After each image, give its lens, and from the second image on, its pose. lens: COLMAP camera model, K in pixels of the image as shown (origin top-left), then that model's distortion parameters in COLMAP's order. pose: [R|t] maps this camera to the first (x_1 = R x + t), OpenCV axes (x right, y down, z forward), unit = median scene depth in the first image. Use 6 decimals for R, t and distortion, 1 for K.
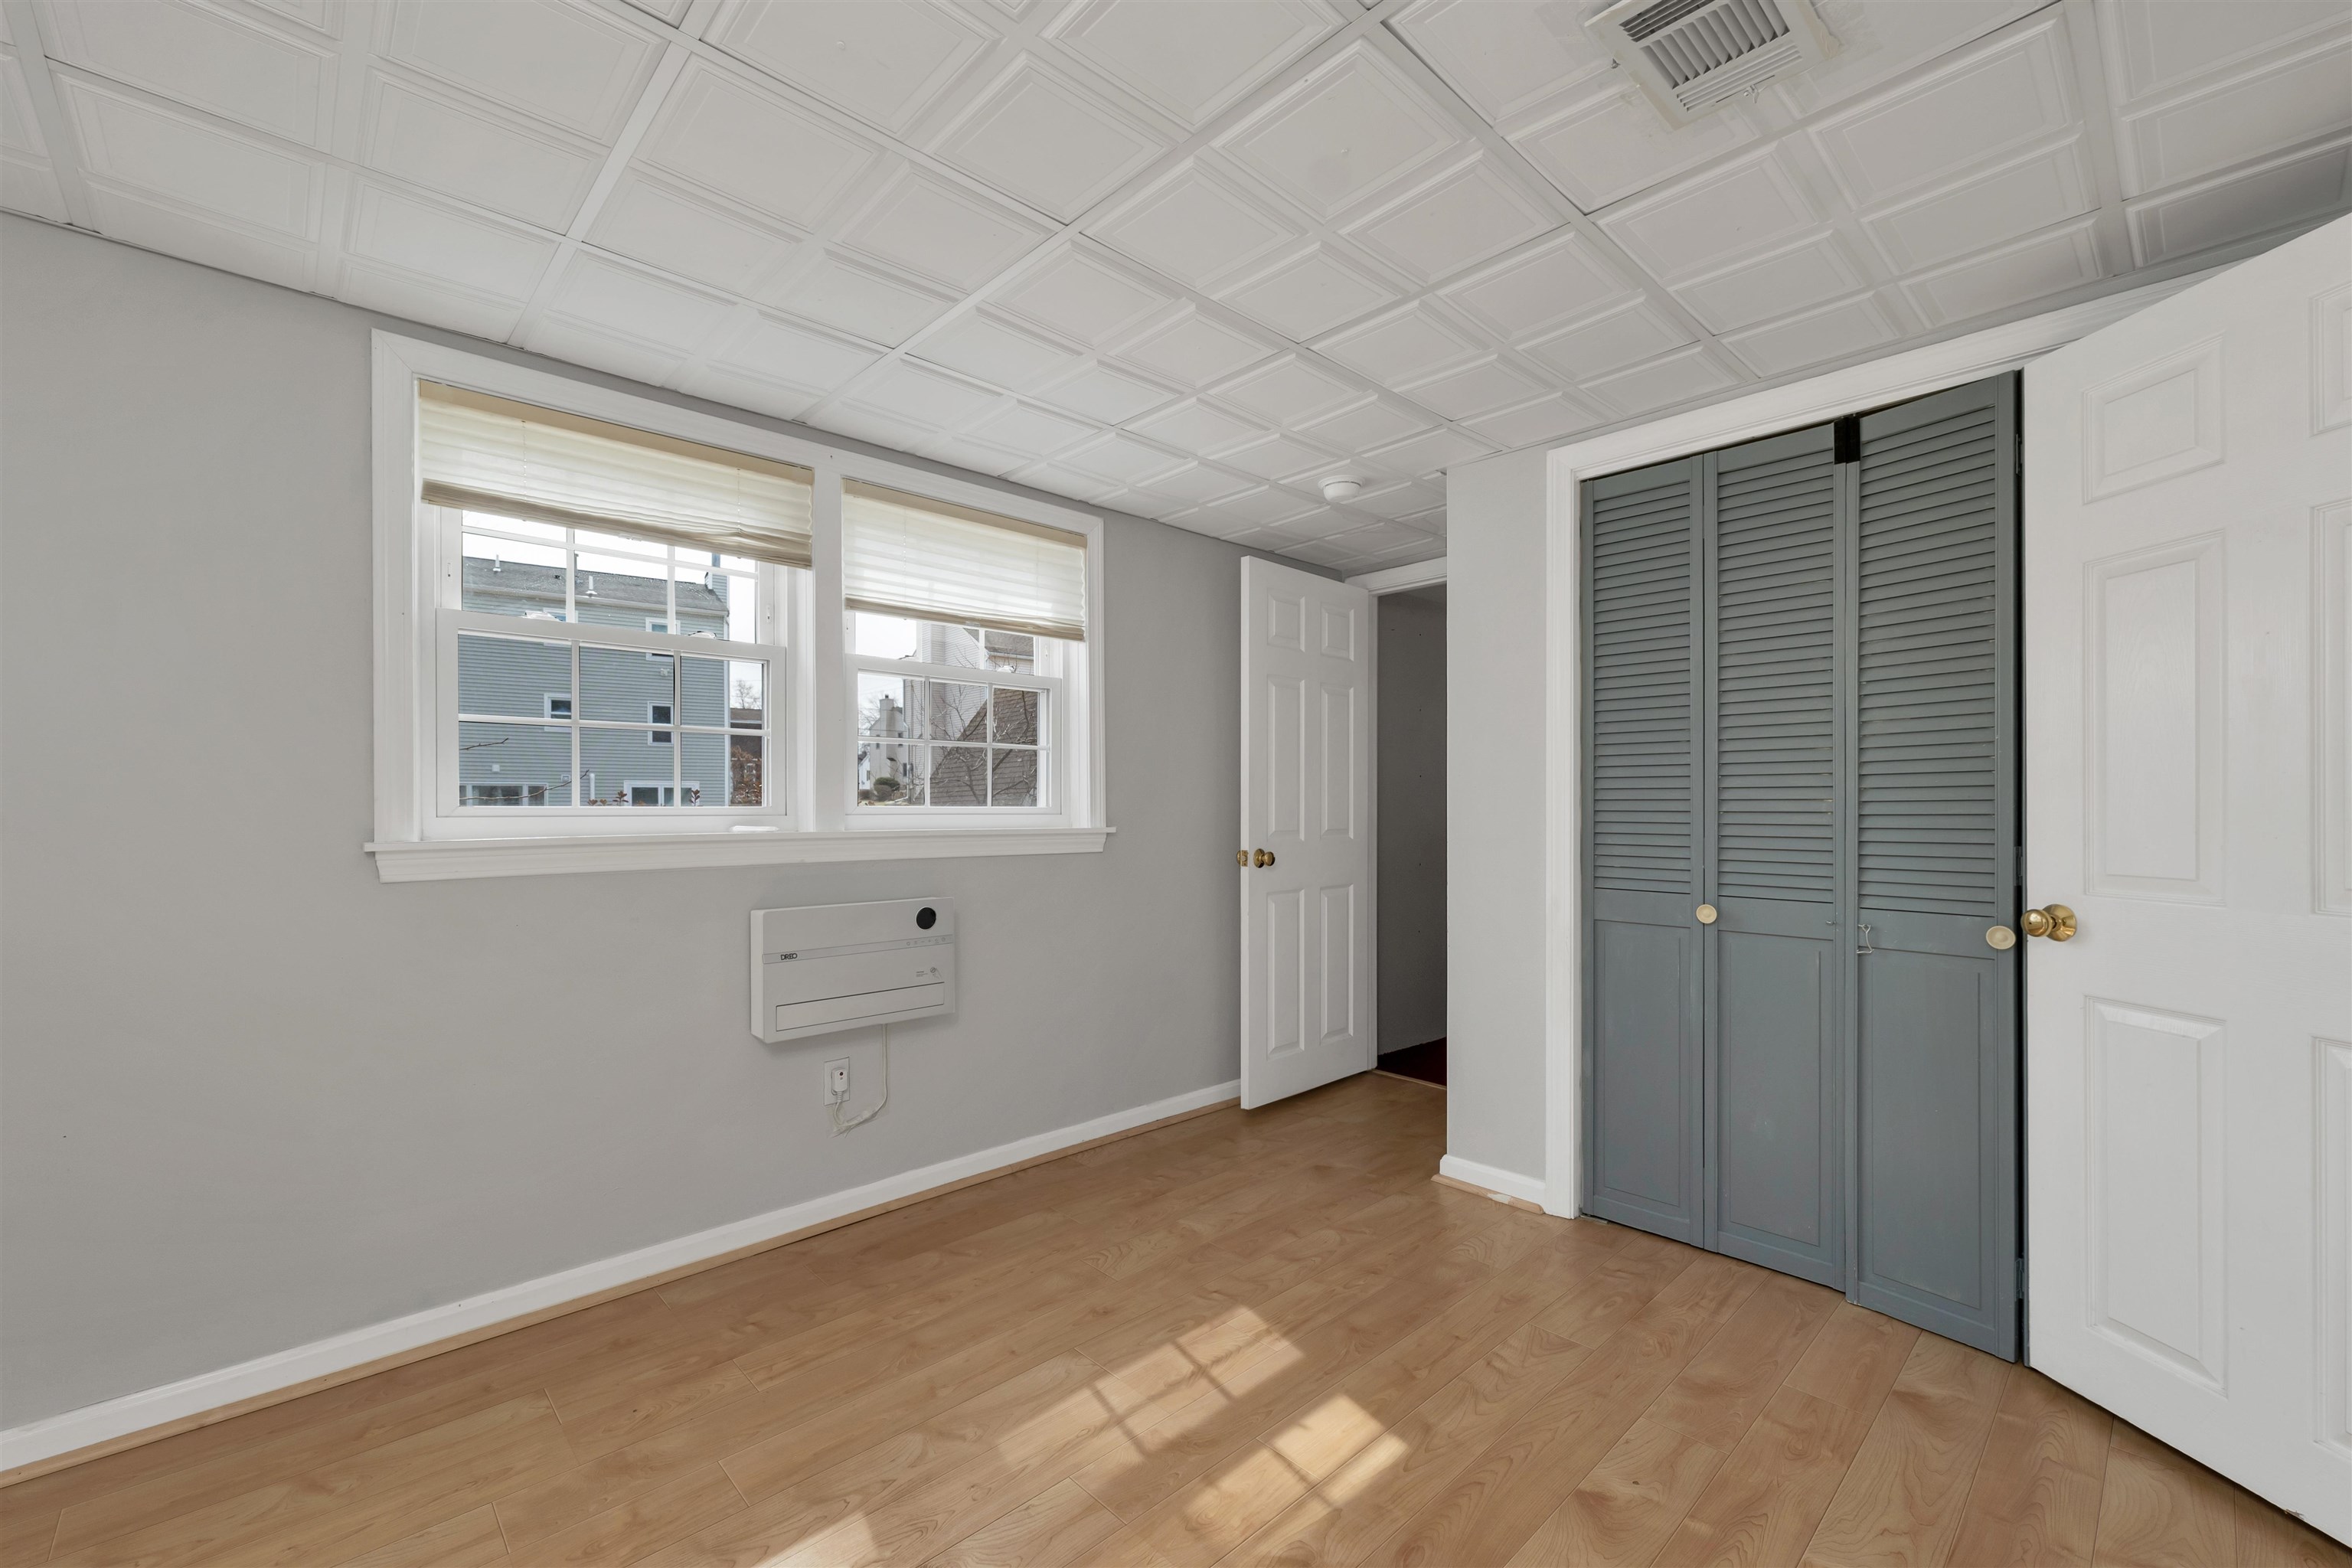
lens RADIAL K [[970.8, 0, 1167.5], [0, 970.8, 810.4], [0, 0, 1]] dist [0.000294, -0.000195]
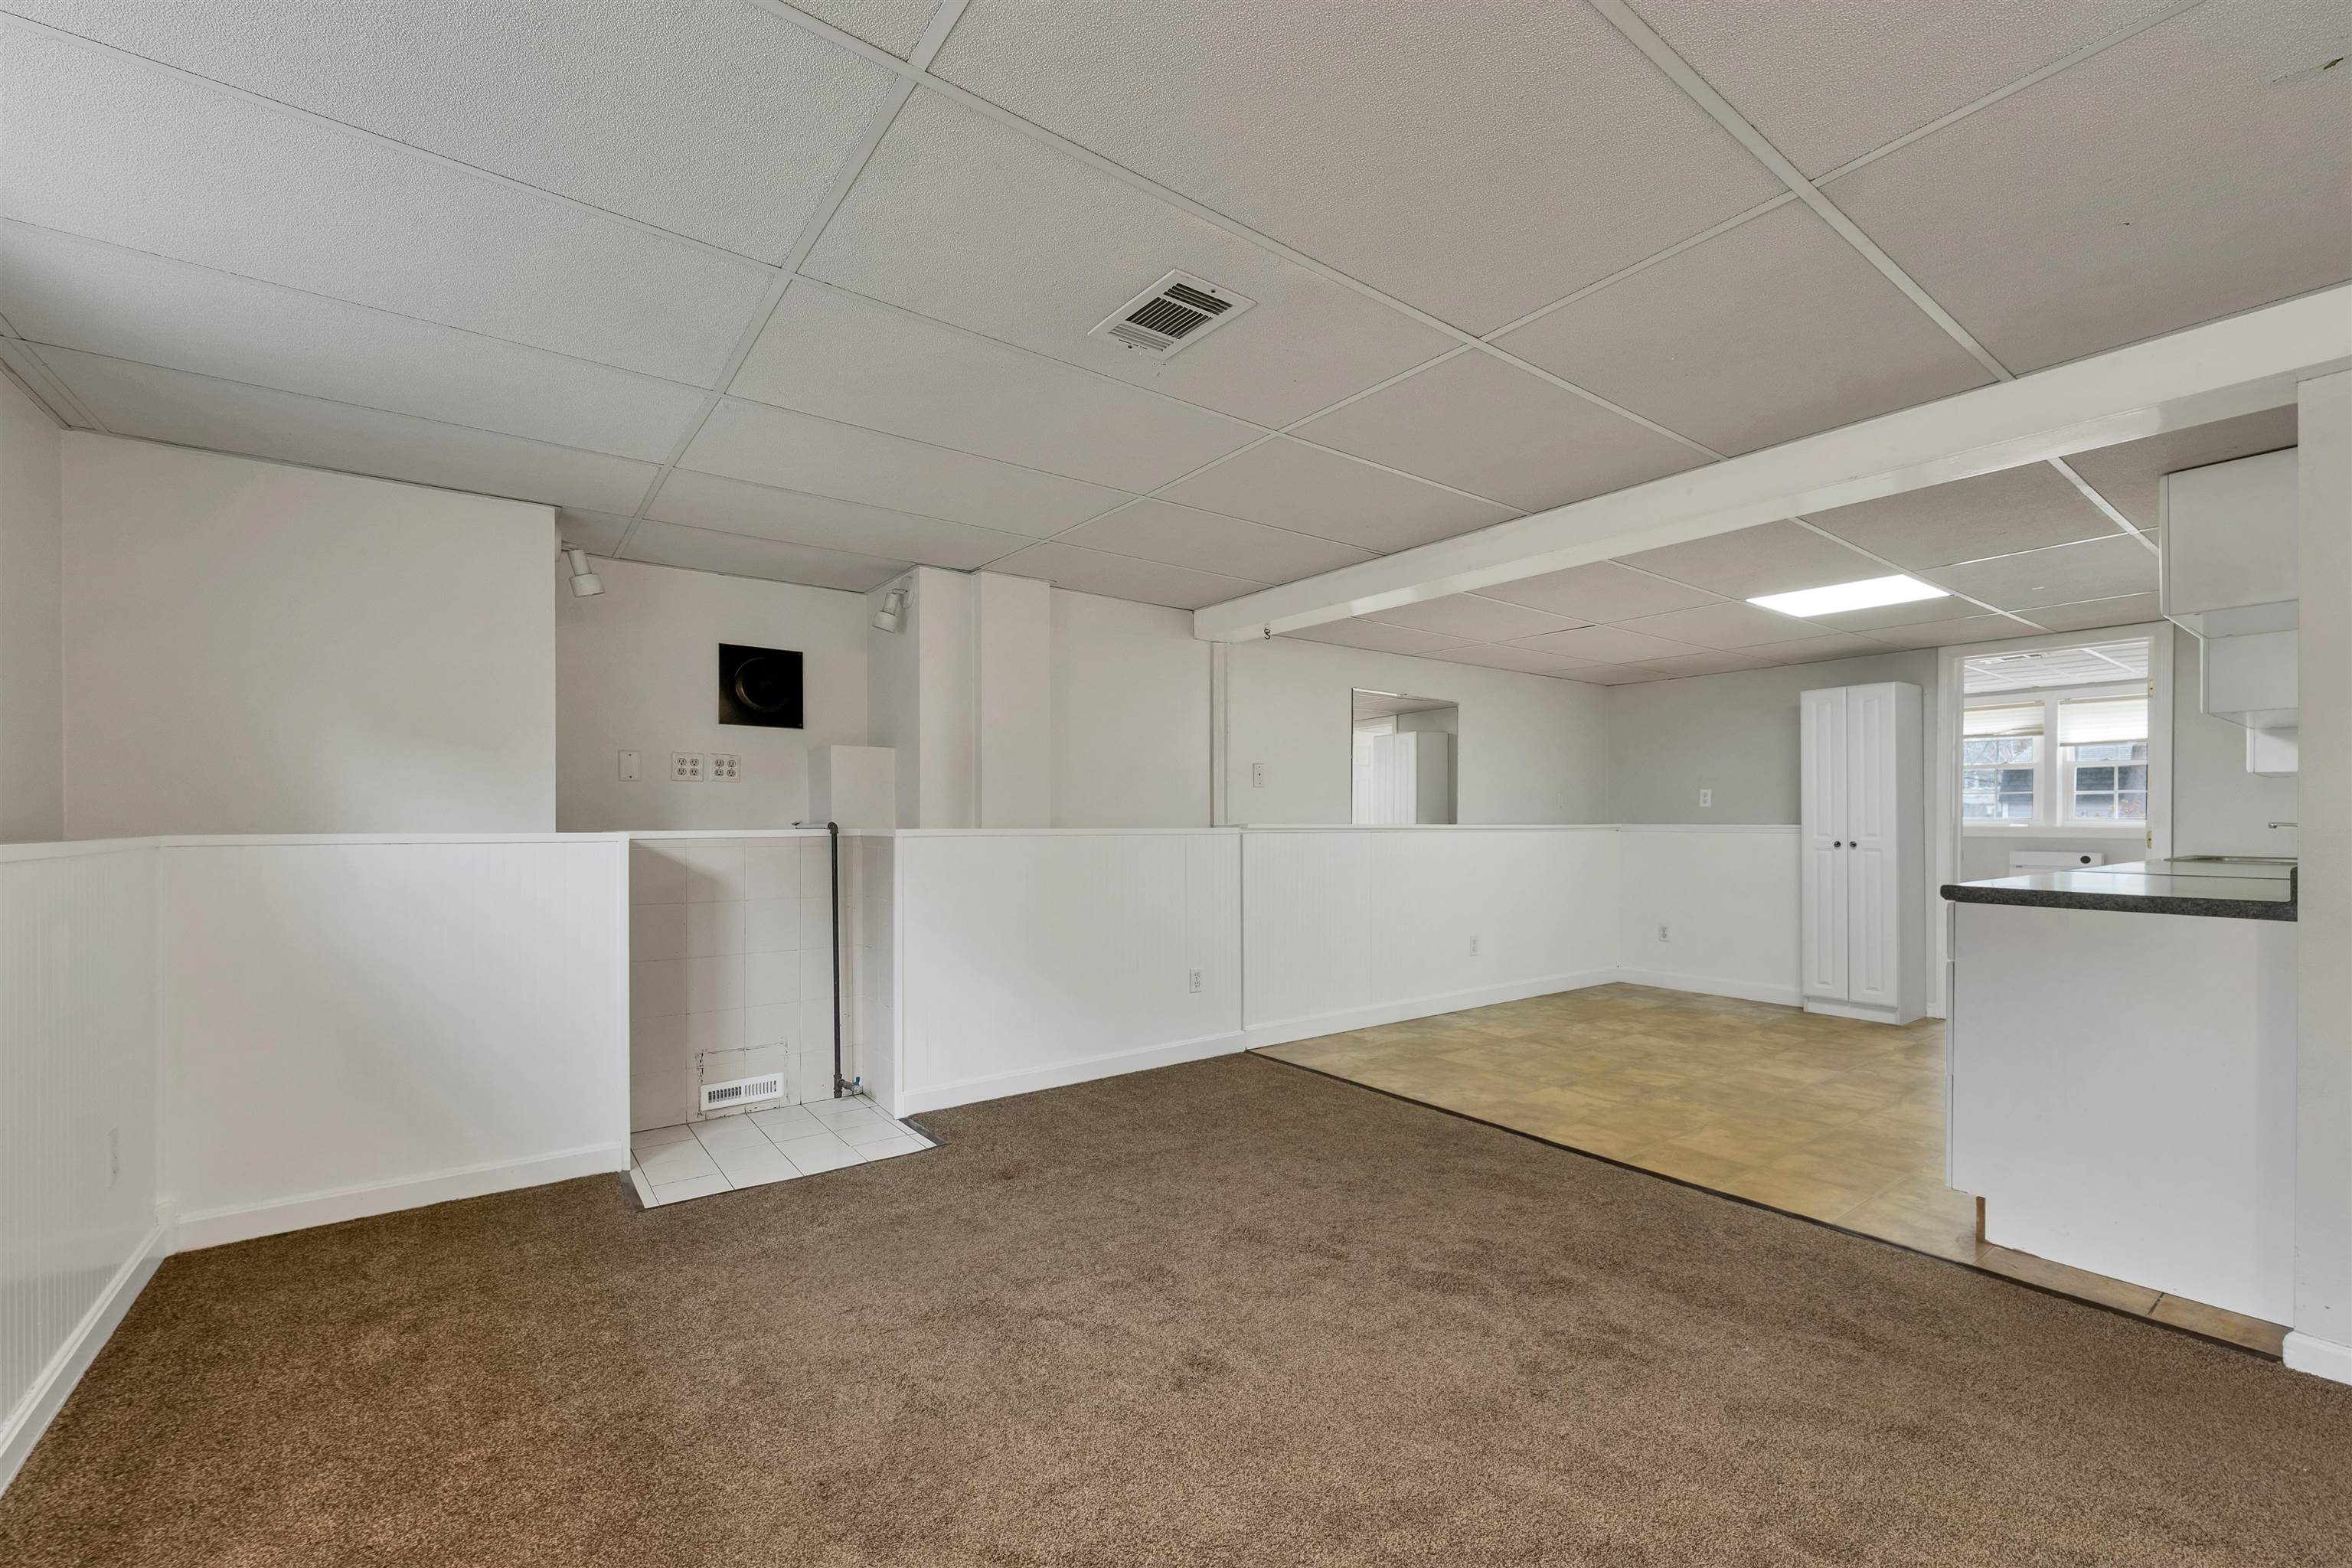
lens RADIAL K [[970.8, 0, 1167.5], [0, 970.8, 810.4], [0, 0, 1]] dist [0.000294, -0.000195]
pose [[-0.119567, -0.006994, -0.992802, 2.826458], [-0.002256, 0.999975, -0.006773, -0.000406], [0.992824, 0.001430, -0.119580, -1.251997]]
